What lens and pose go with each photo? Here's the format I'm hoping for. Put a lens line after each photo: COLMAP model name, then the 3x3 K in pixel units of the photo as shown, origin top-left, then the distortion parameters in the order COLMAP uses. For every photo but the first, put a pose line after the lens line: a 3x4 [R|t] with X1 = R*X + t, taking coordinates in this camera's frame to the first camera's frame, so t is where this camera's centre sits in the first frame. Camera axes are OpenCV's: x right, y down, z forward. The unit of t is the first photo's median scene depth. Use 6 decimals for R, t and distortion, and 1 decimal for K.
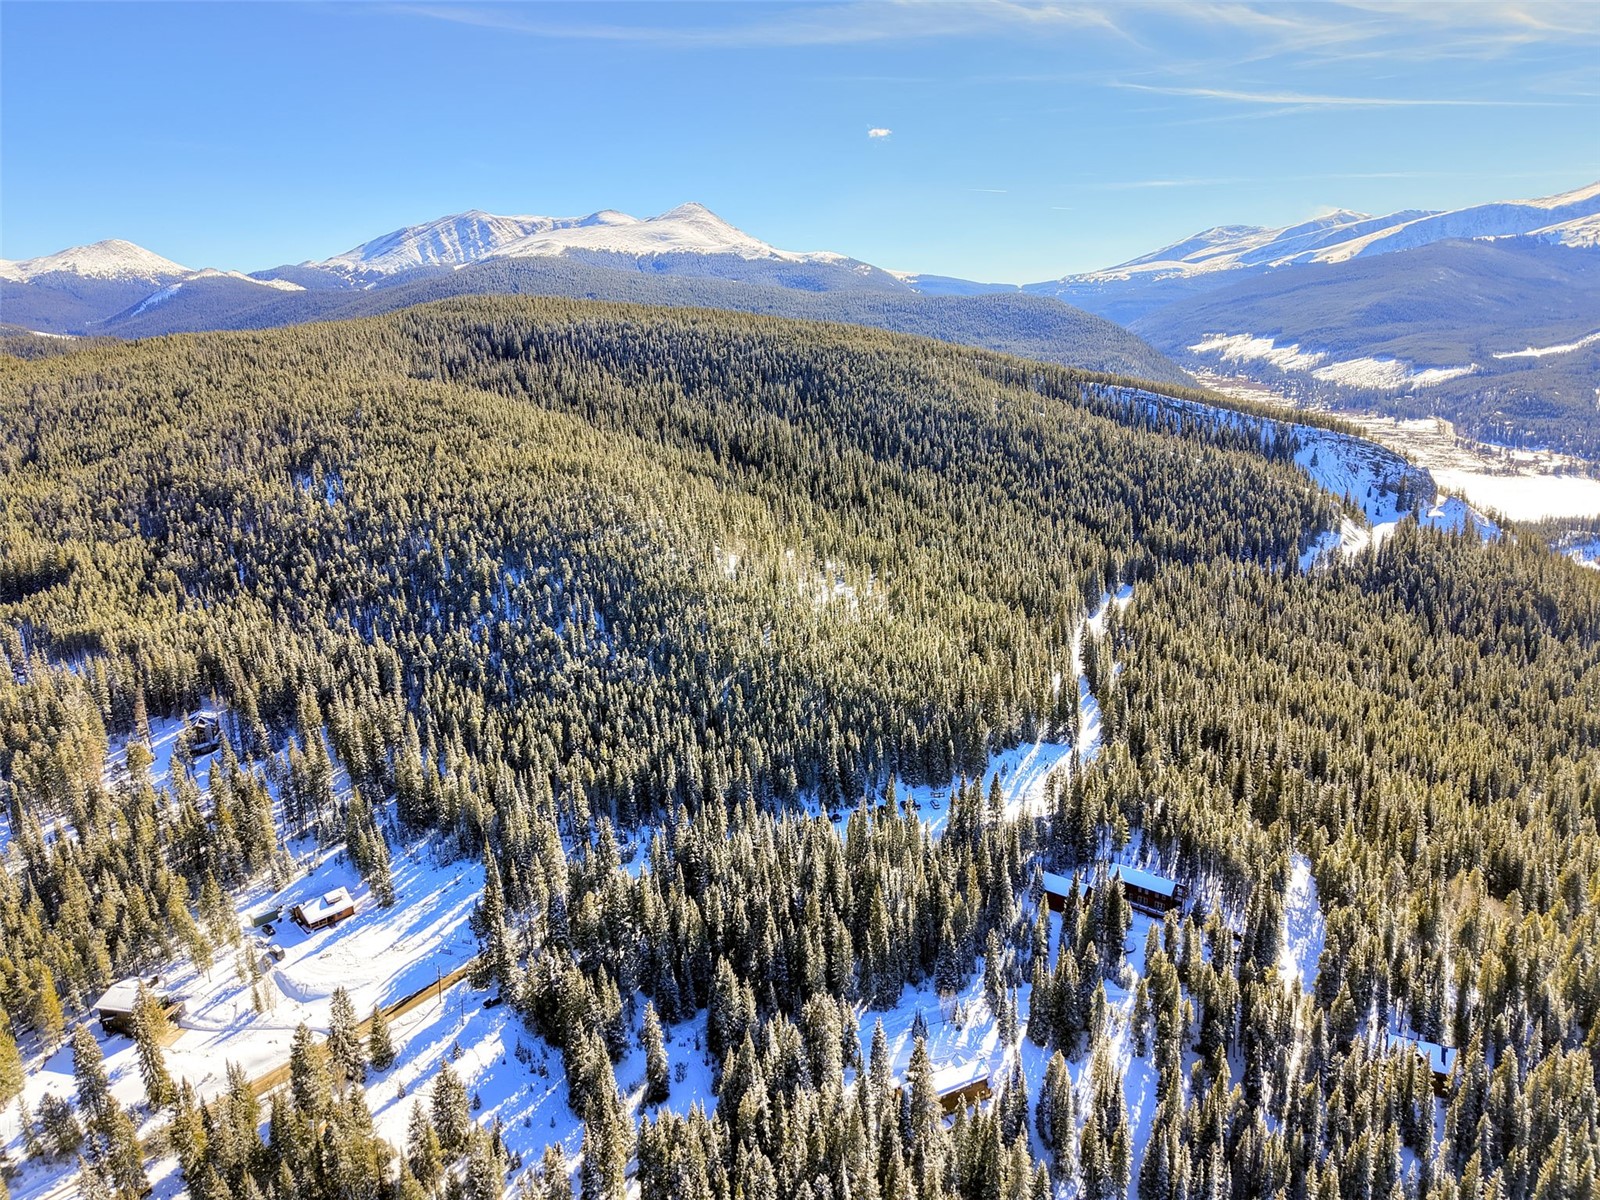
lens RADIAL K [[1060.0, 0, 801.1], [0, 1060.0, 608.2], [0, 0, 1]] dist [0.012517, -0.020046]
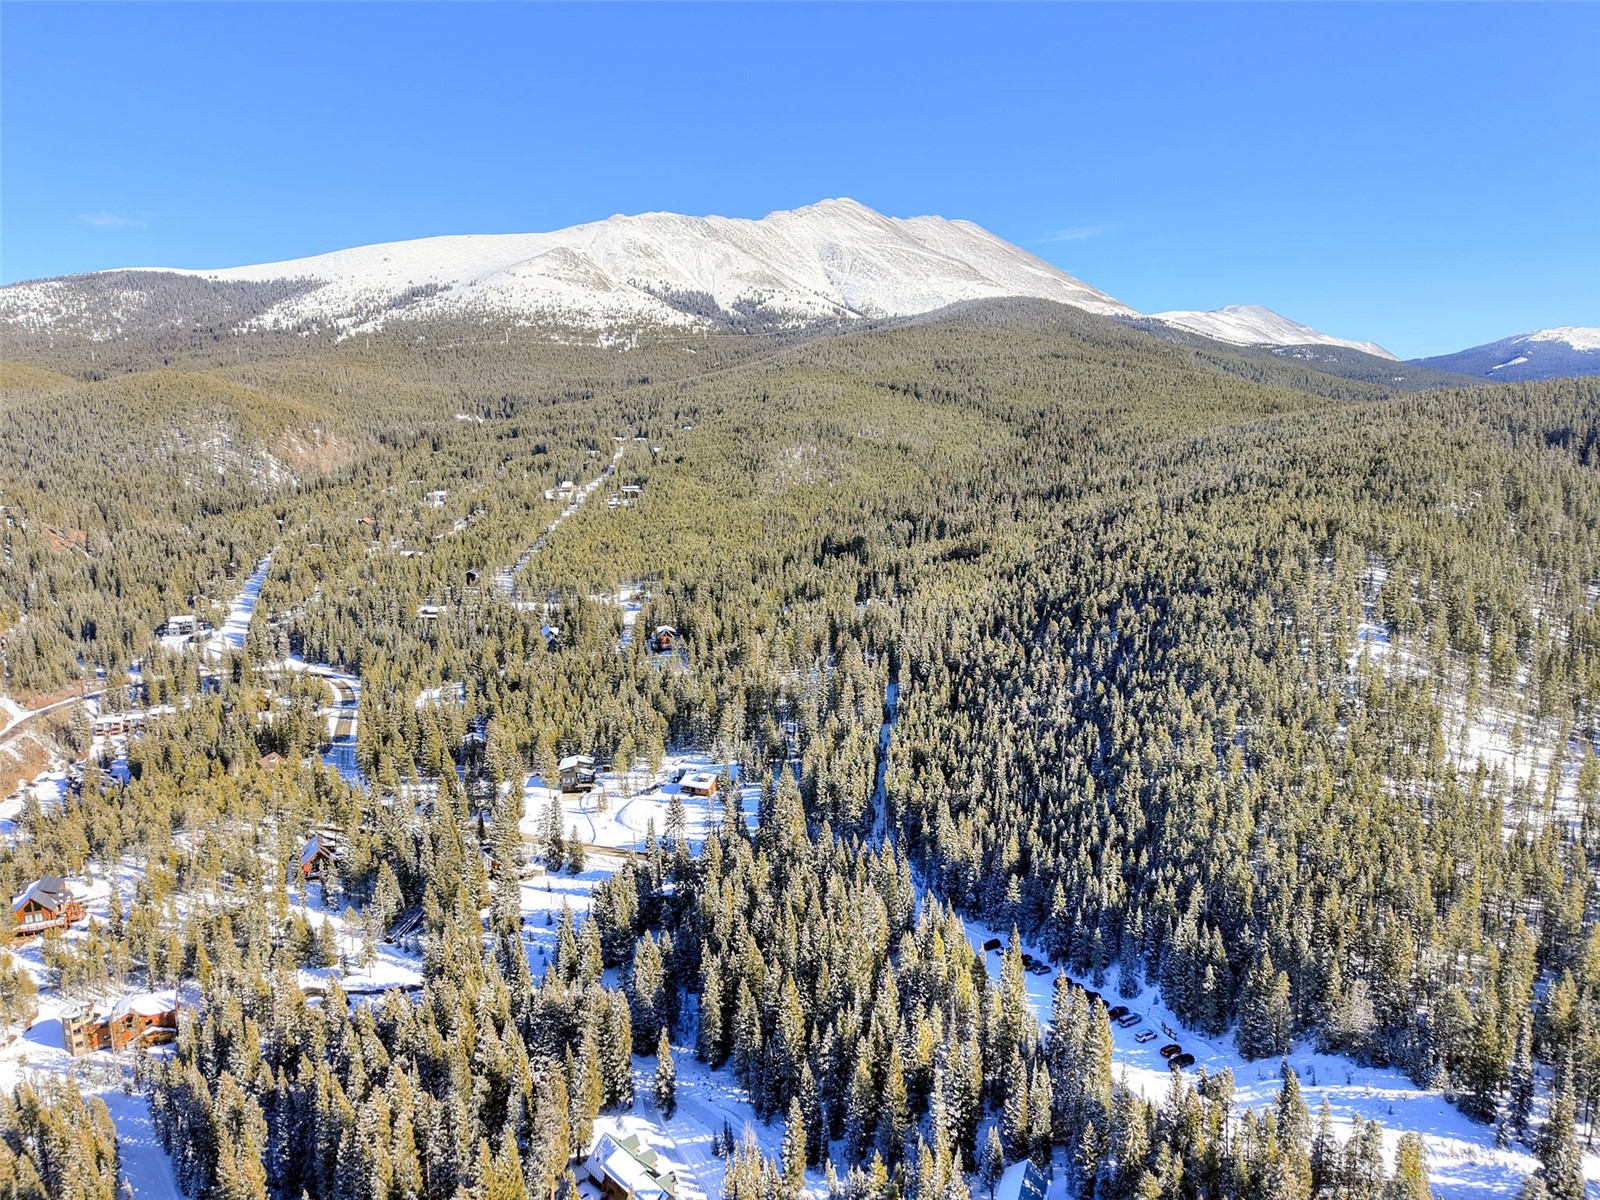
lens RADIAL K [[1060.0, 0, 799.3], [0, 1060.0, 602.6], [0, 0, 1]] dist [0.012517, -0.020046]
pose [[0.273051, 0.188317, -0.943387, 0.290151], [-0.254745, 0.959799, 0.117860, -0.042540], [0.927657, 0.208141, 0.310047, 0.251410]]
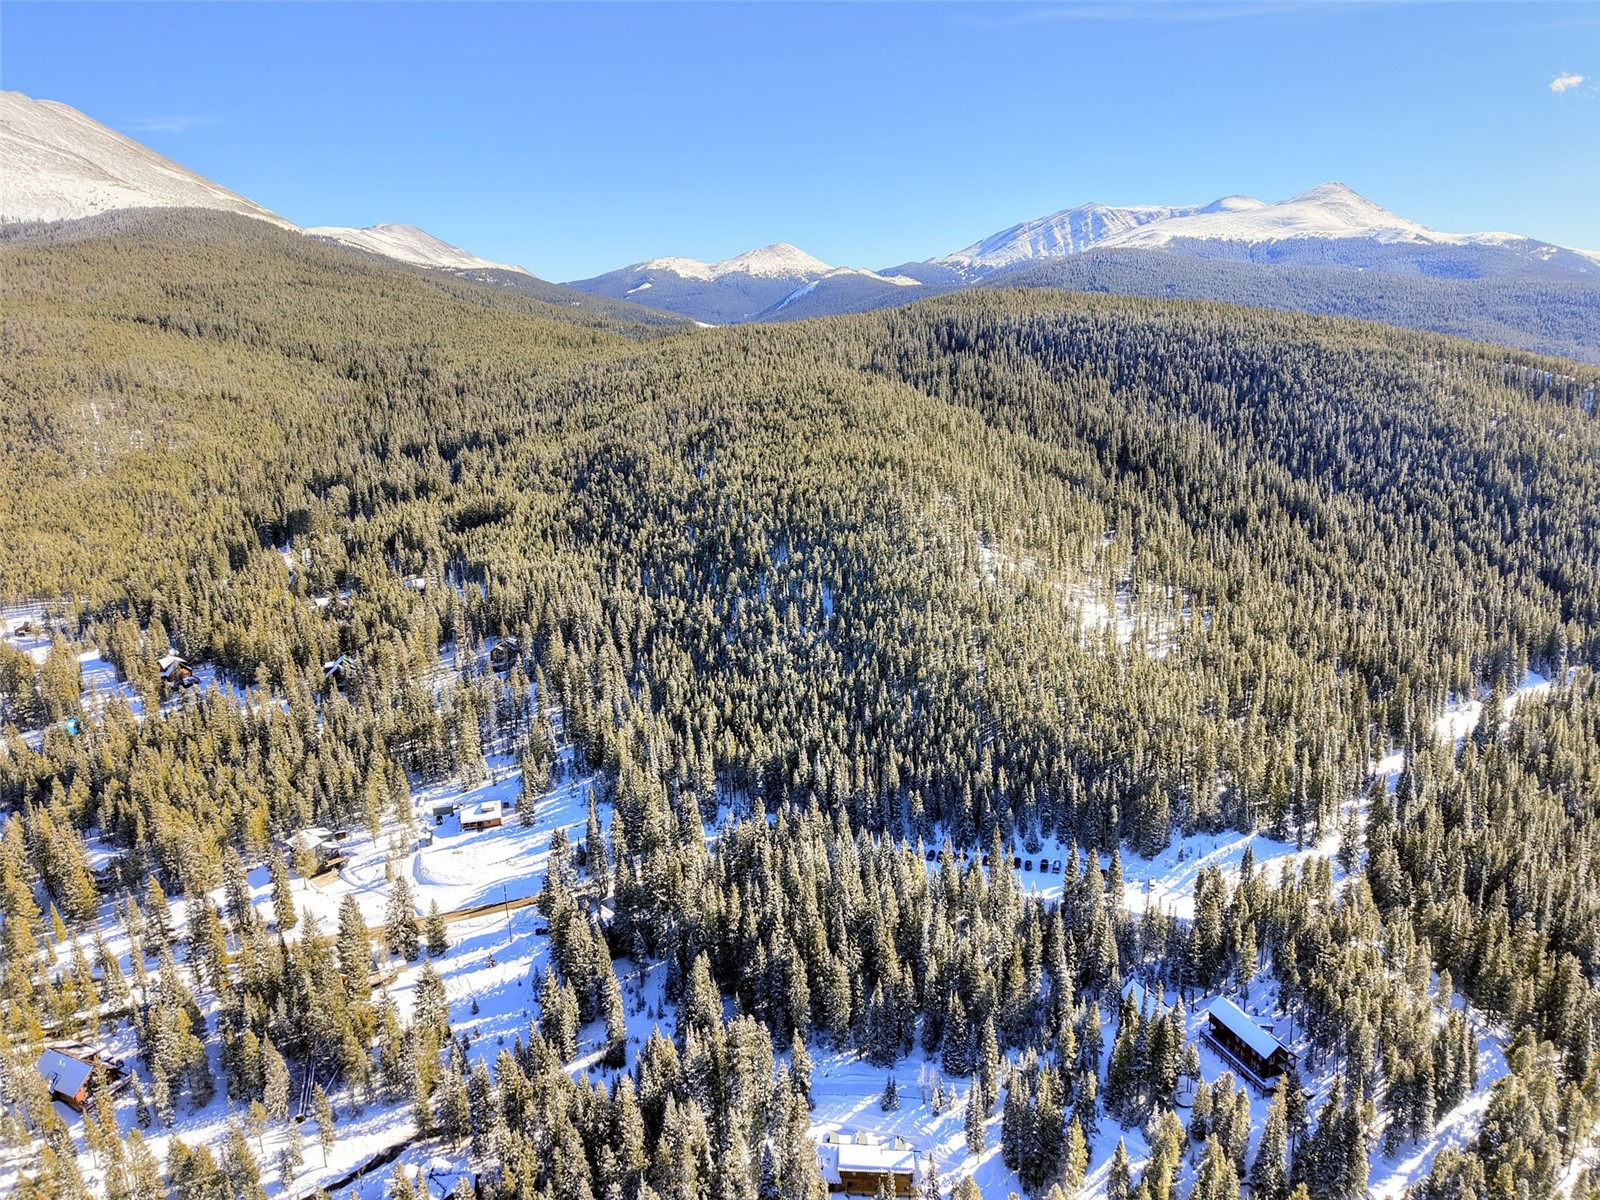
lens RADIAL K [[1060.0, 0, 798.8], [0, 1060.0, 616.4], [0, 0, 1]] dist [0.012517, -0.020046]
pose [[0.852839, 0.144939, -0.501655, 0.154793], [-0.138188, 0.989100, 0.050845, -0.016022], [0.503556, 0.025960, 0.863572, 0.059471]]
